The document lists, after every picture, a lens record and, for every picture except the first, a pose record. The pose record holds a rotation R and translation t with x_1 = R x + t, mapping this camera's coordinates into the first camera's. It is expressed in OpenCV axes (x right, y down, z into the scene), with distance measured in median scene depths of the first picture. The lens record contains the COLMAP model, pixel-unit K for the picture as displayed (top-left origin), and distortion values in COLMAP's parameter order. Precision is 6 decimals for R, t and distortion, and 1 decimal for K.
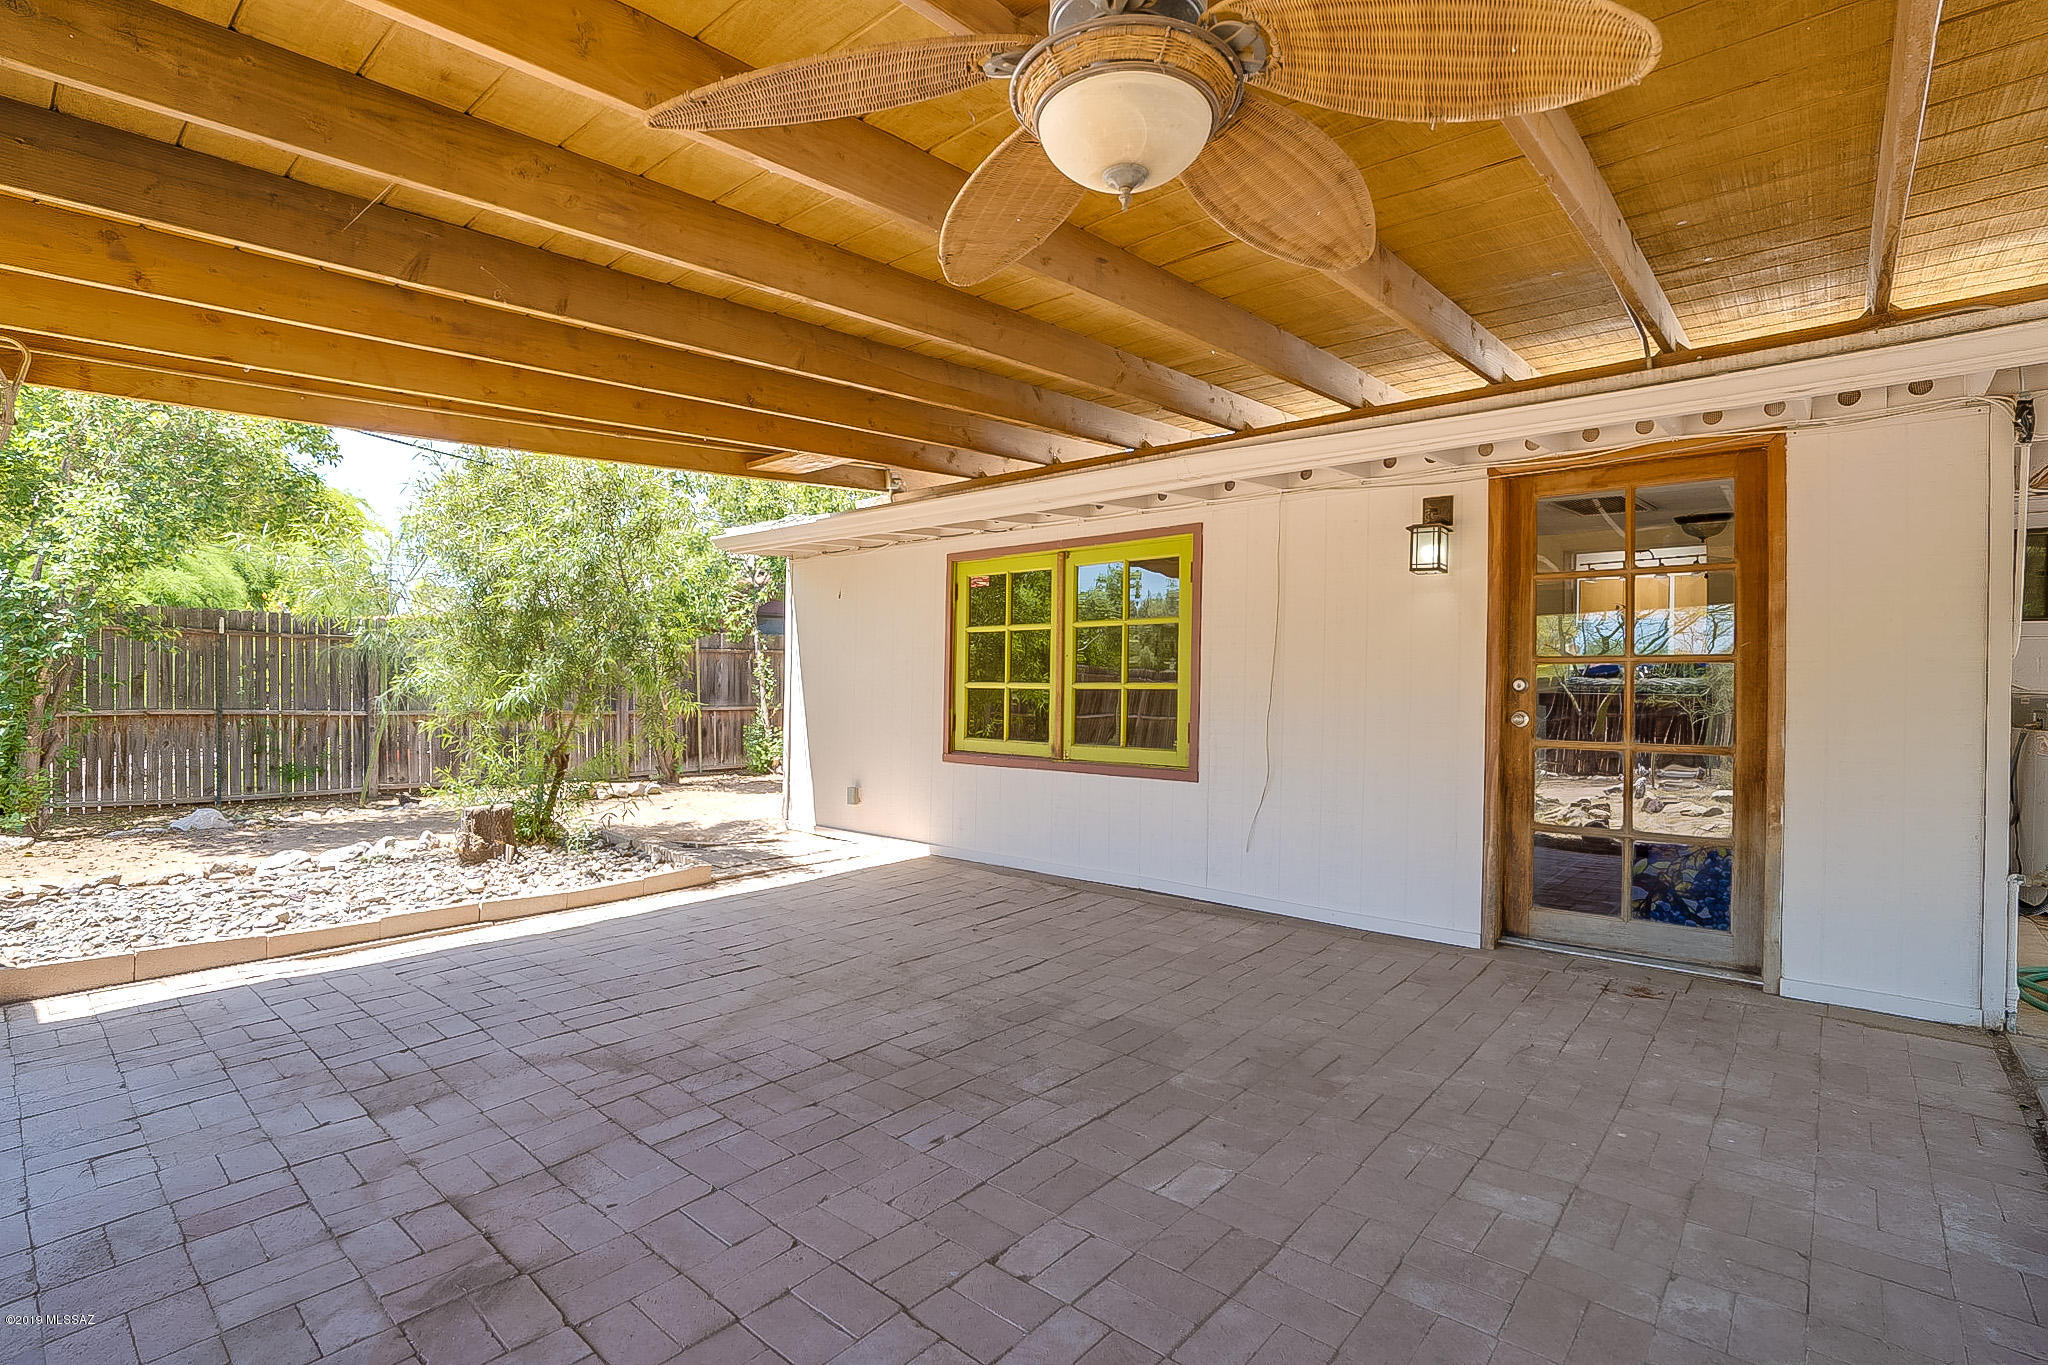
lens RADIAL K [[951.8, 0, 1031.2], [0, 951.8, 691.7], [0, 0, 1]] dist [-0.040341, 0.003349]
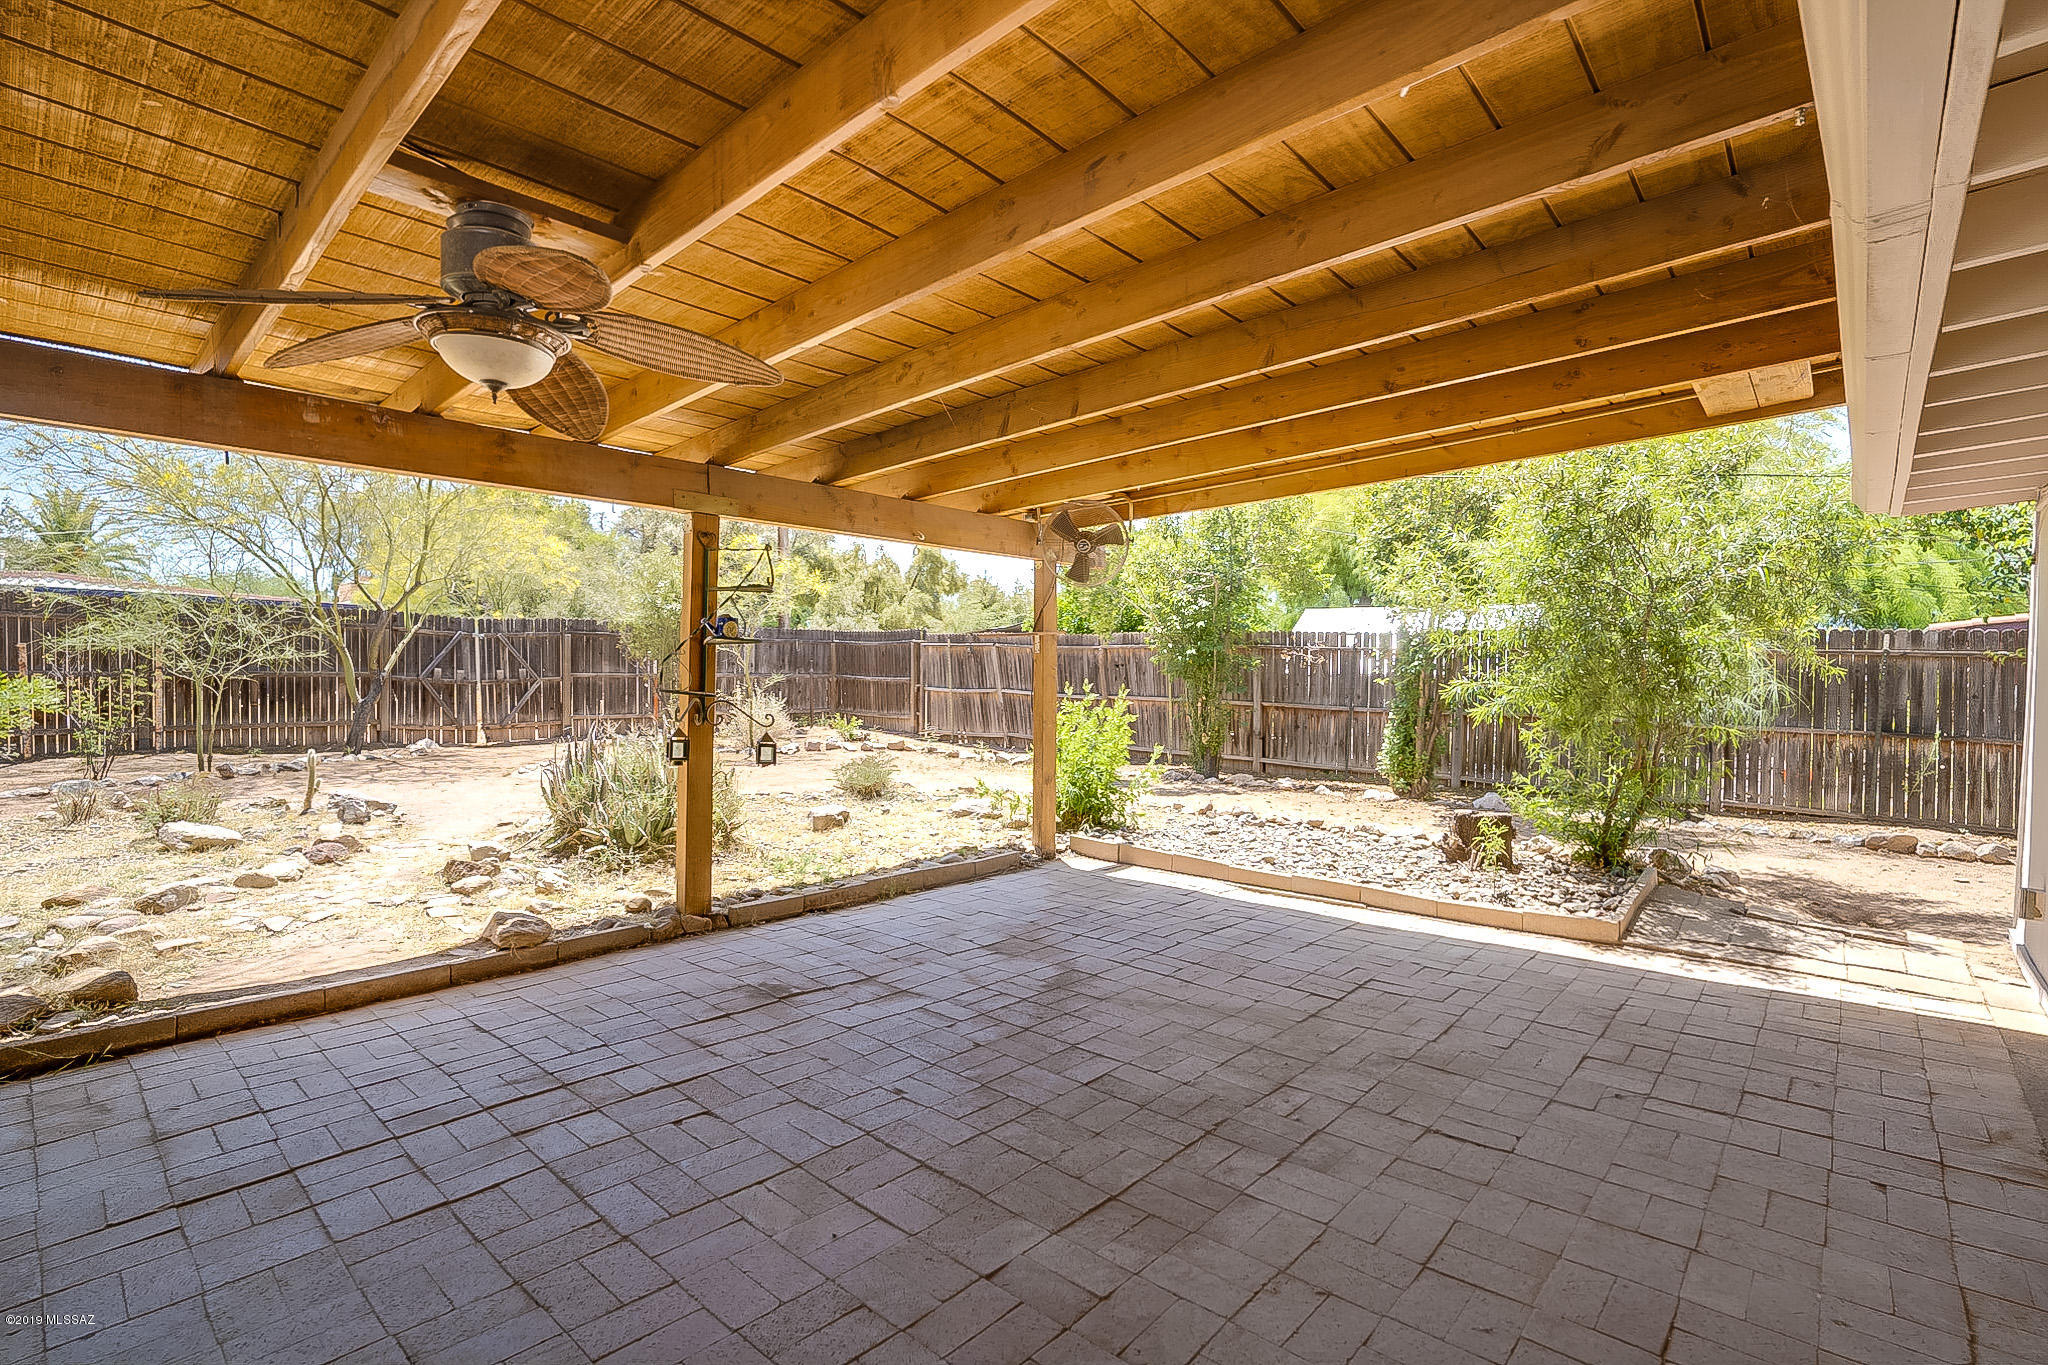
lens RADIAL K [[951.8, 0, 1030.8], [0, 951.8, 677.0], [0, 0, 1]] dist [-0.040341, 0.003349]
pose [[-0.012451, -0.002210, -0.999920, 0.751891], [-0.023332, 0.999726, -0.001919, -0.018921], [0.999650, 0.023306, -0.012499, 0.835796]]
